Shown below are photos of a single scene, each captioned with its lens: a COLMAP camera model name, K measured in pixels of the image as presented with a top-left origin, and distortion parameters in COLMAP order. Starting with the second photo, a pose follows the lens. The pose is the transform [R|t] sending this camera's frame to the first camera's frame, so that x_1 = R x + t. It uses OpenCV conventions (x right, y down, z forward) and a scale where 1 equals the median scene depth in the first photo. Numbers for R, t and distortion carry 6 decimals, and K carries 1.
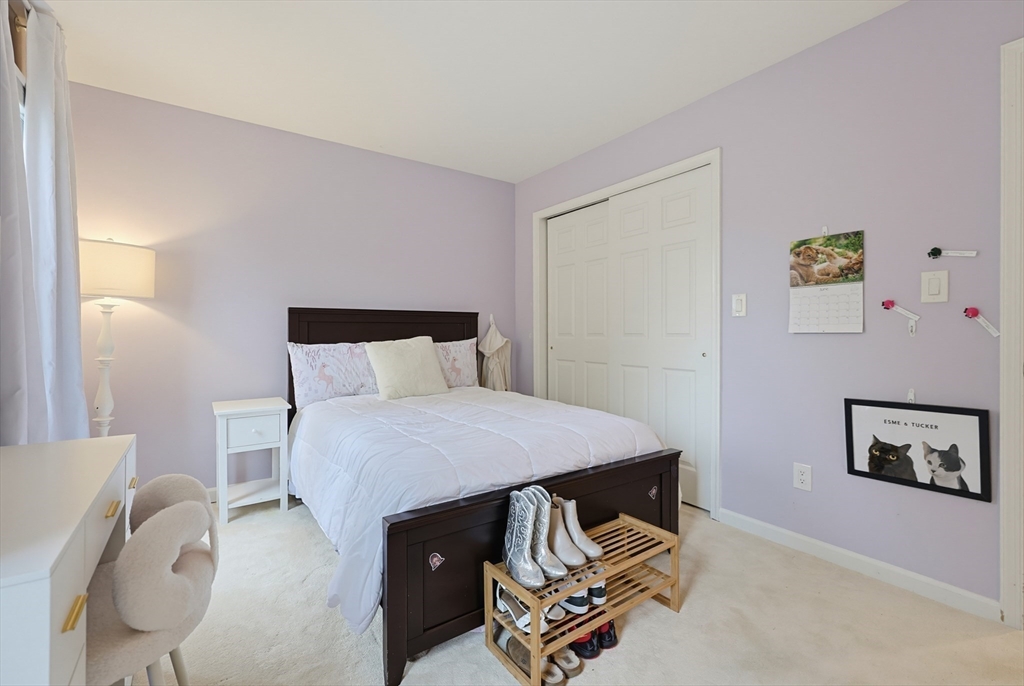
lens RADIAL K [[437.7, 0, 523.6], [0, 437.7, 337.6], [0, 0, 1]] dist [-0.001657, -0.000047]
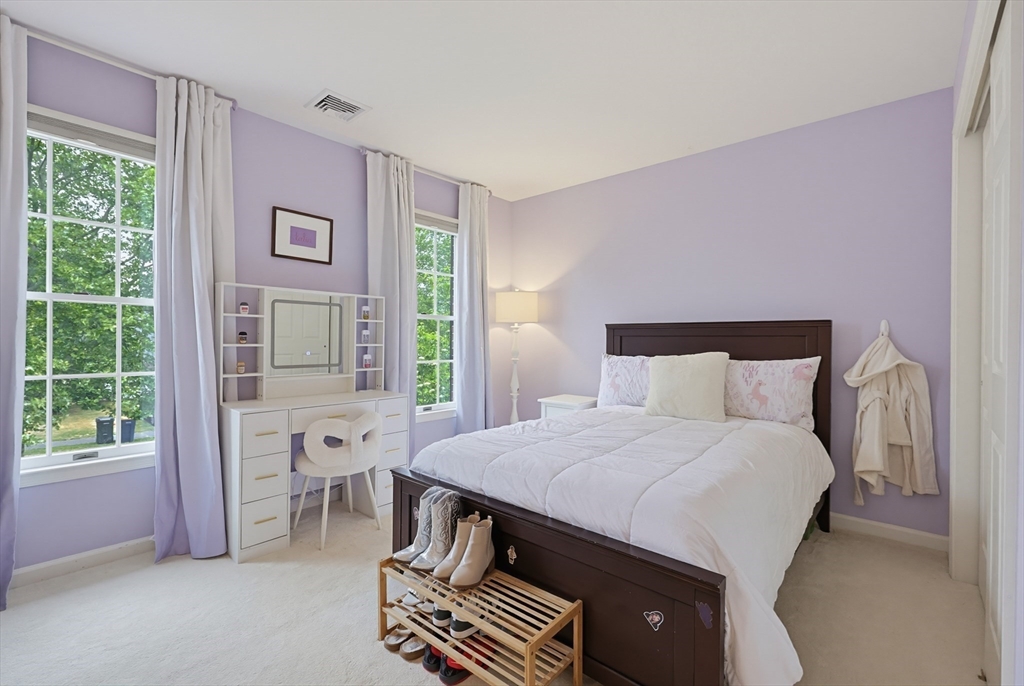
lens RADIAL K [[453.0, 0, 516.5], [0, 453.0, 348.0], [0, 0, 1]] dist [0.000380, 0.000238]
pose [[0.220590, 0.023006, -0.975095, 0.622226], [-0.018345, 0.999643, 0.019435, -0.023648], [0.975194, 0.013601, 0.220933, 0.485519]]
